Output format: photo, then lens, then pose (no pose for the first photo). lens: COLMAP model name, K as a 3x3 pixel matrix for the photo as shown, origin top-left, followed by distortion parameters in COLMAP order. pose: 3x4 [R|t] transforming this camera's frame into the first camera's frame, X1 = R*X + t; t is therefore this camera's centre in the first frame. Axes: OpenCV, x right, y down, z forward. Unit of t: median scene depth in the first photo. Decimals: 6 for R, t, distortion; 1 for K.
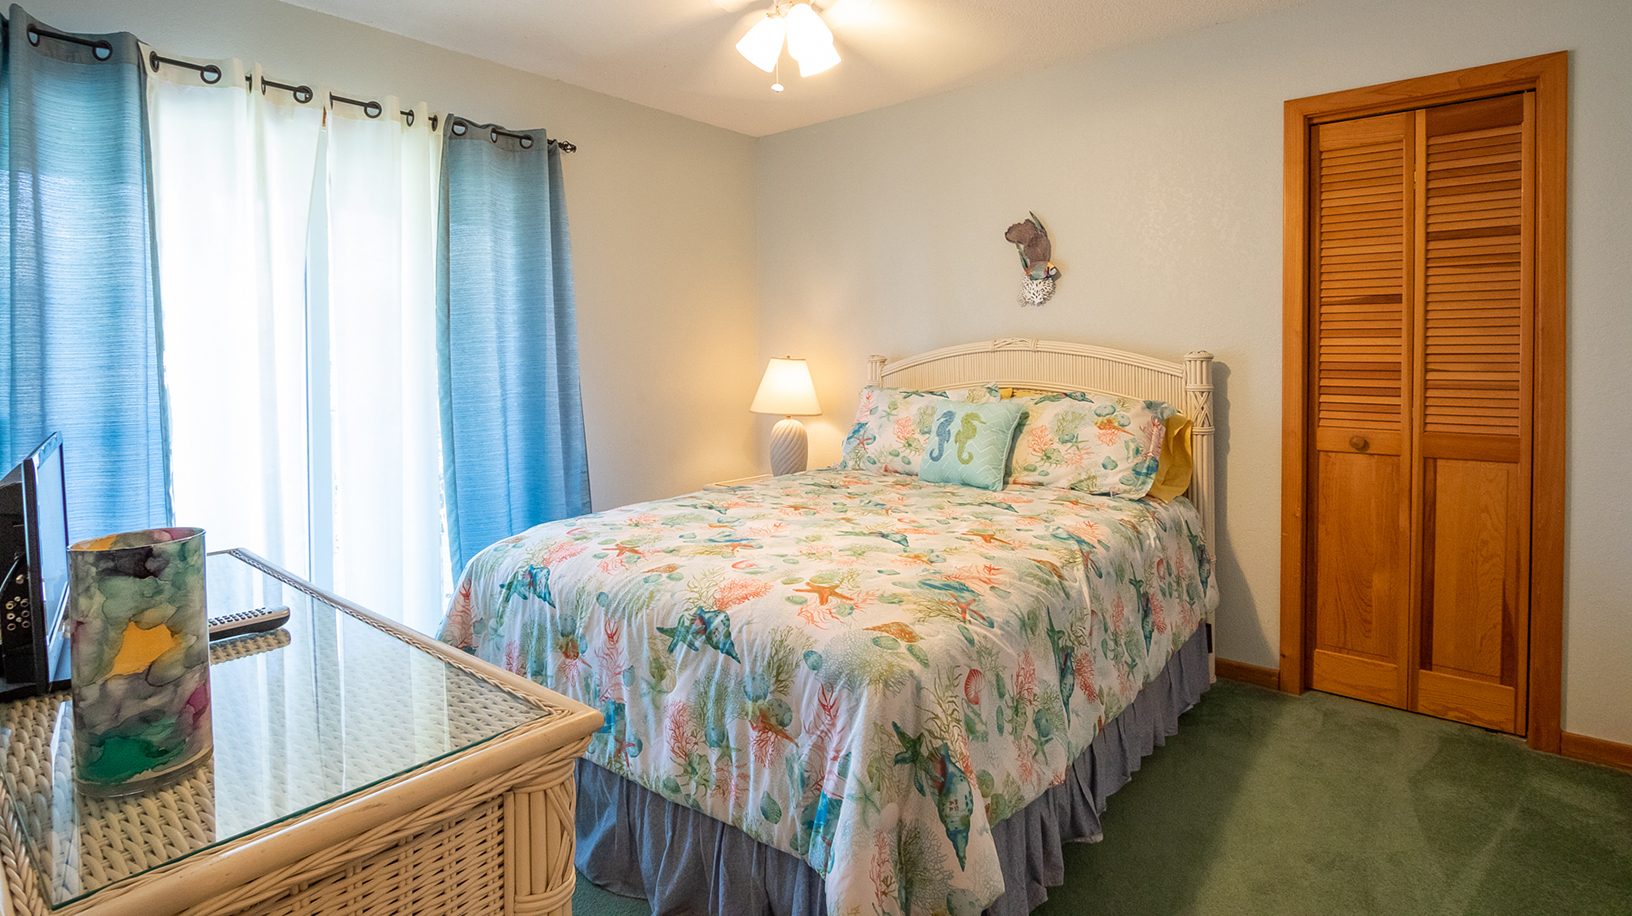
lens RADIAL K [[820.5, 0, 816.0], [0, 820.5, 458.0], [0, 0, 1]] dist [-0.002945, -0.000560]
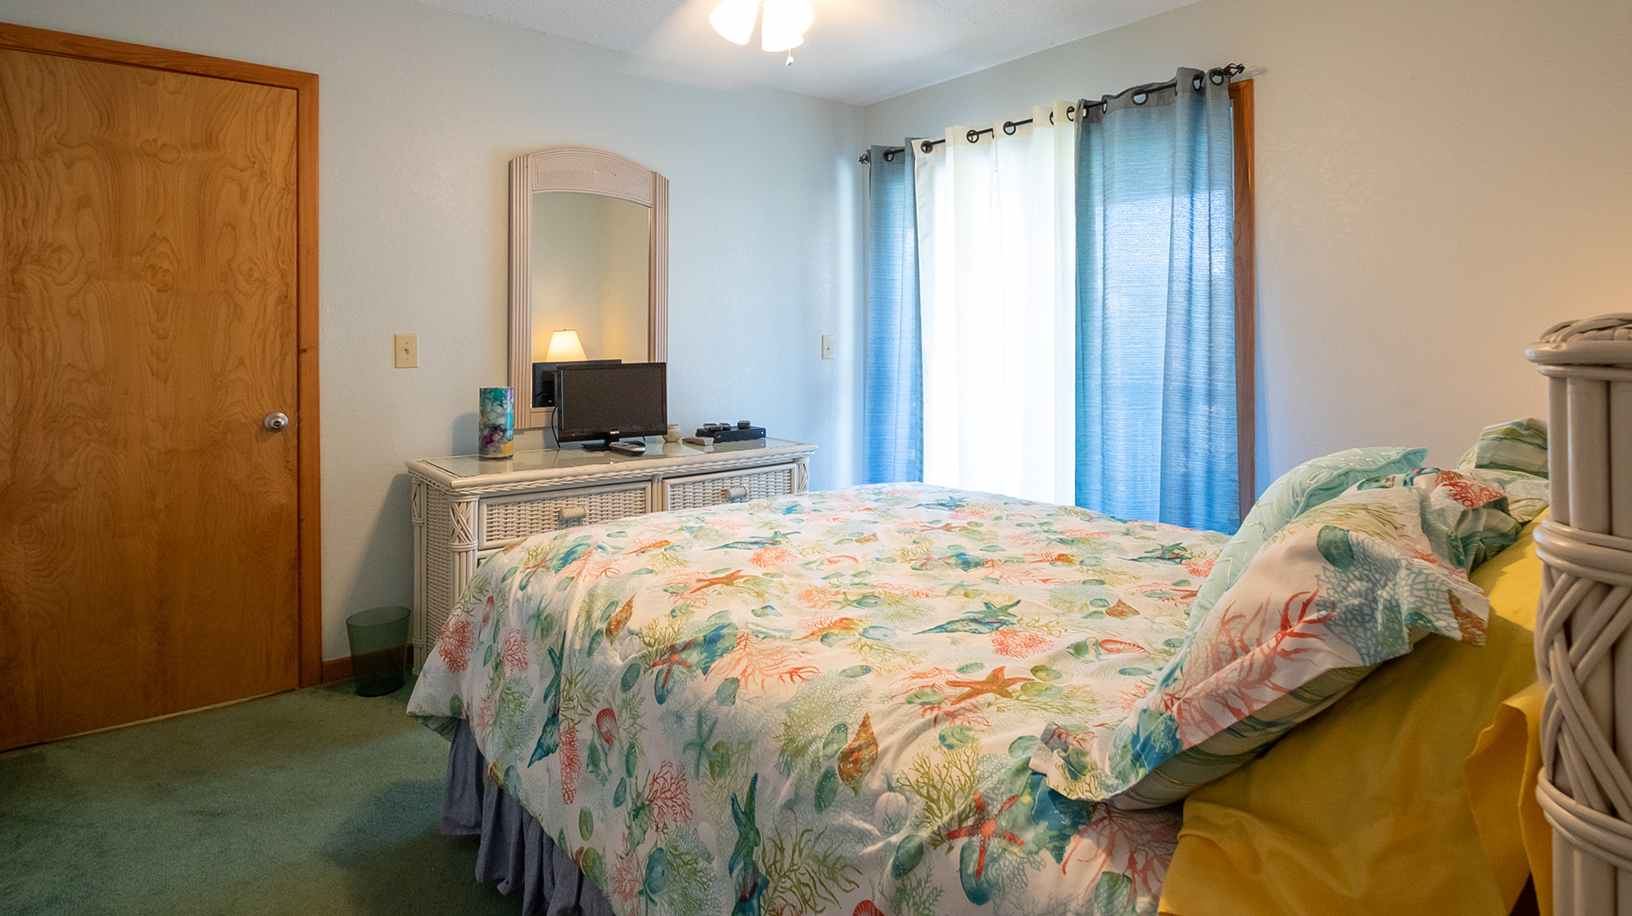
lens RADIAL K [[820.5, 0, 816.0], [0, 820.5, 458.0], [0, 0, 1]] dist [-0.002945, -0.000560]
pose [[-0.222488, 0.147817, -0.963665, 0.746206], [-0.121044, 0.976603, 0.177748, -0.129972], [0.967392, 0.156193, -0.199390, 1.022908]]
